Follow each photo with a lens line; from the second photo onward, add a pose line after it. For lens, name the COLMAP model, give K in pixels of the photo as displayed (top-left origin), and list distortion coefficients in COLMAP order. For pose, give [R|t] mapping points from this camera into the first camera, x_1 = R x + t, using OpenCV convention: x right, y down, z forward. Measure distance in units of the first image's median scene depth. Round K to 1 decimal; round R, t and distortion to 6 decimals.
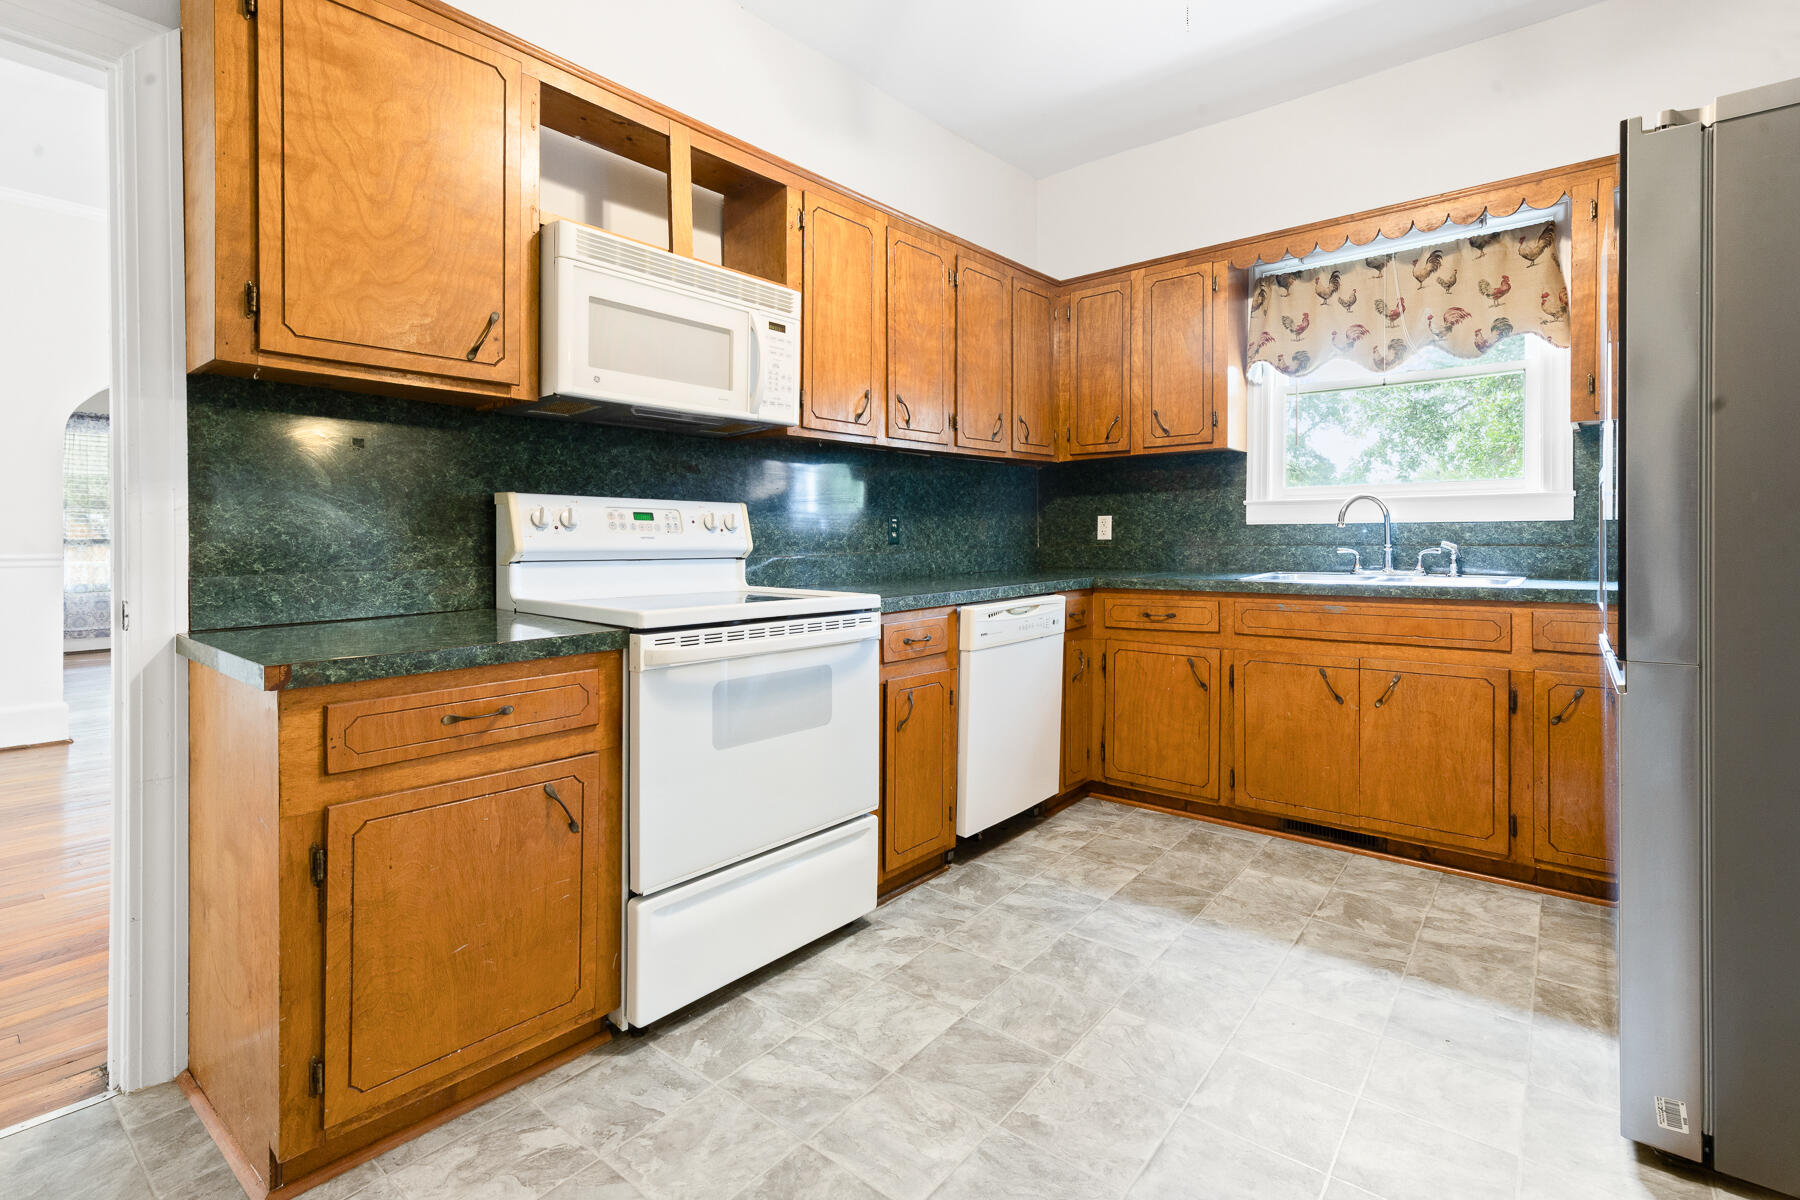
lens RADIAL K [[845.2, 0, 899.8], [0, 845.2, 534.8], [0, 0, 1]] dist [0.000693, 0.000030]
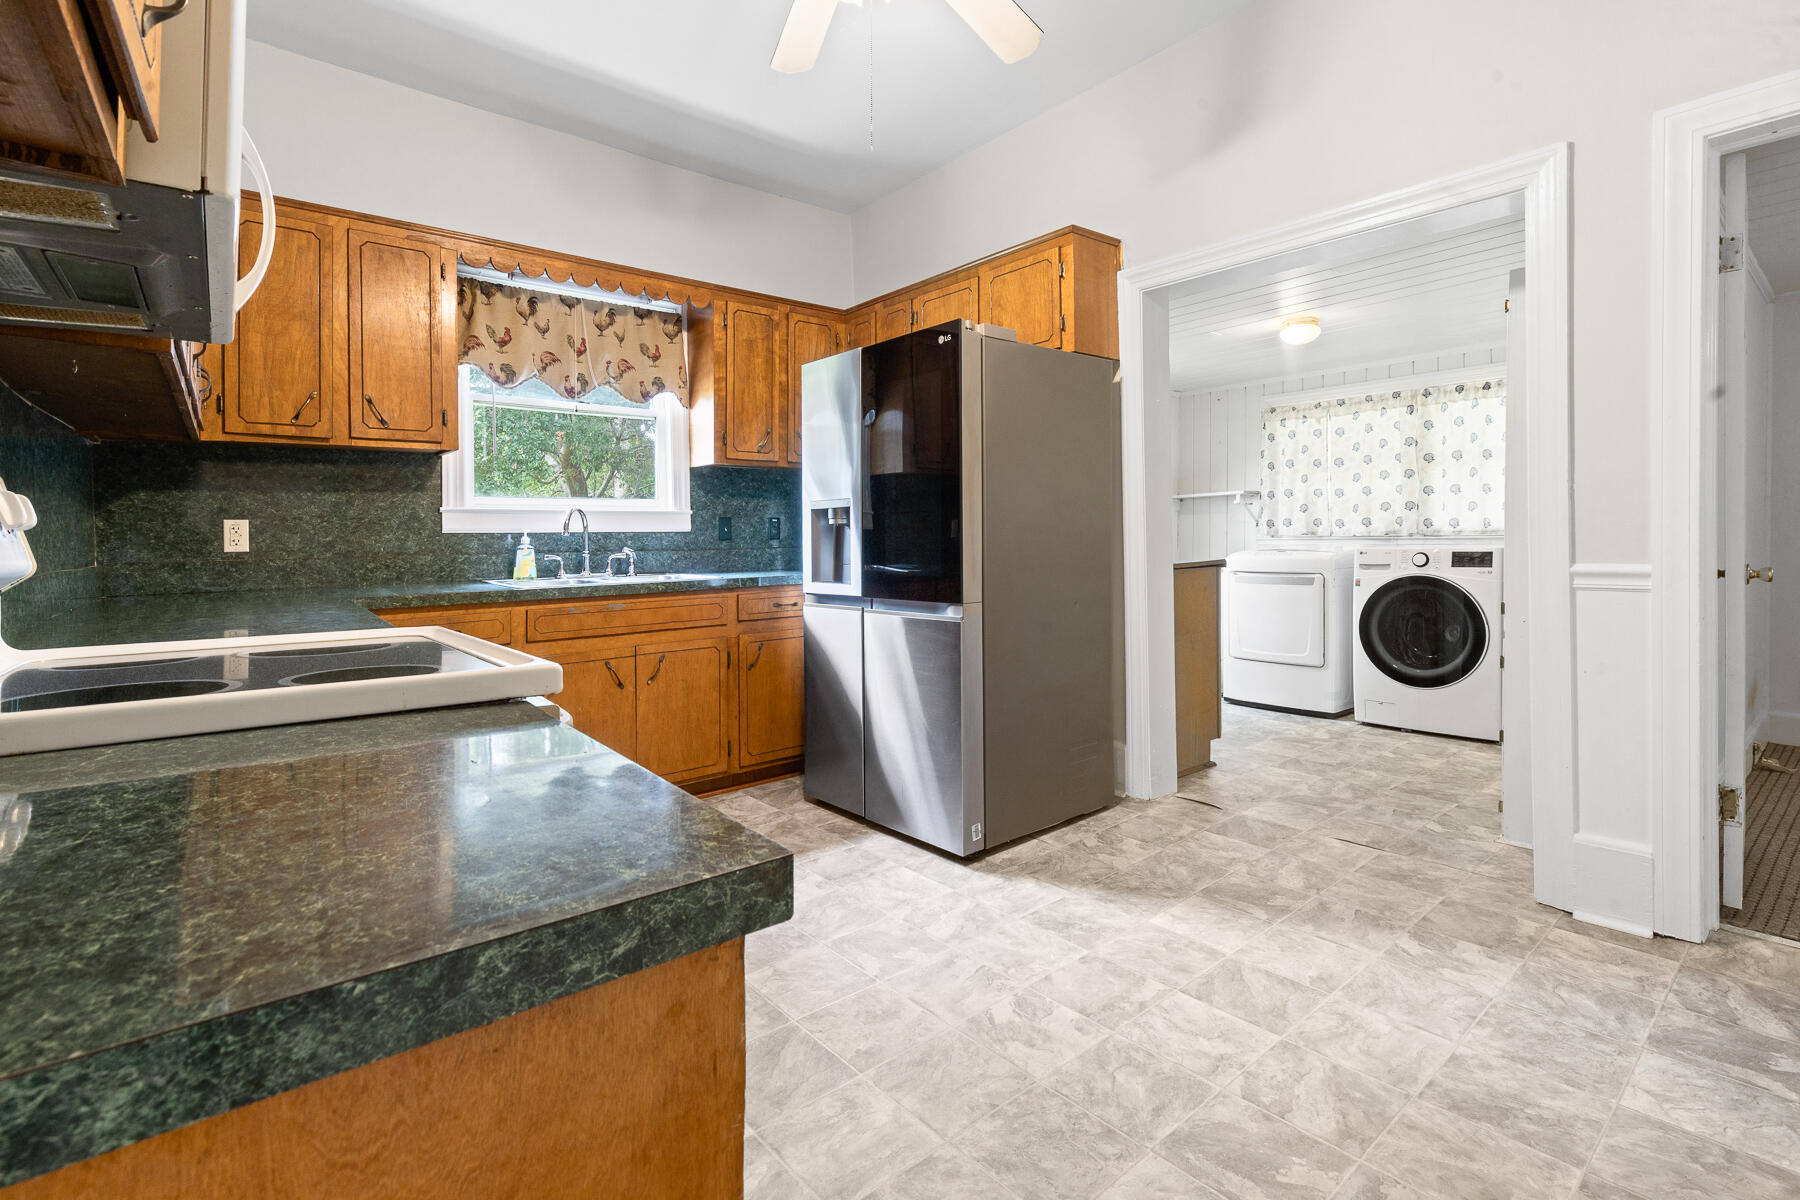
lens RADIAL K [[826.9, 0, 904.4], [0, 826.9, 550.8], [0, 0, 1]] dist [0.000077, 0.000069]
pose [[0.181033, -0.010446, 0.983422, -0.431880], [0.010473, 0.999907, 0.008694, 0.005493], [-0.983421, 0.008725, 0.181126, 0.350713]]
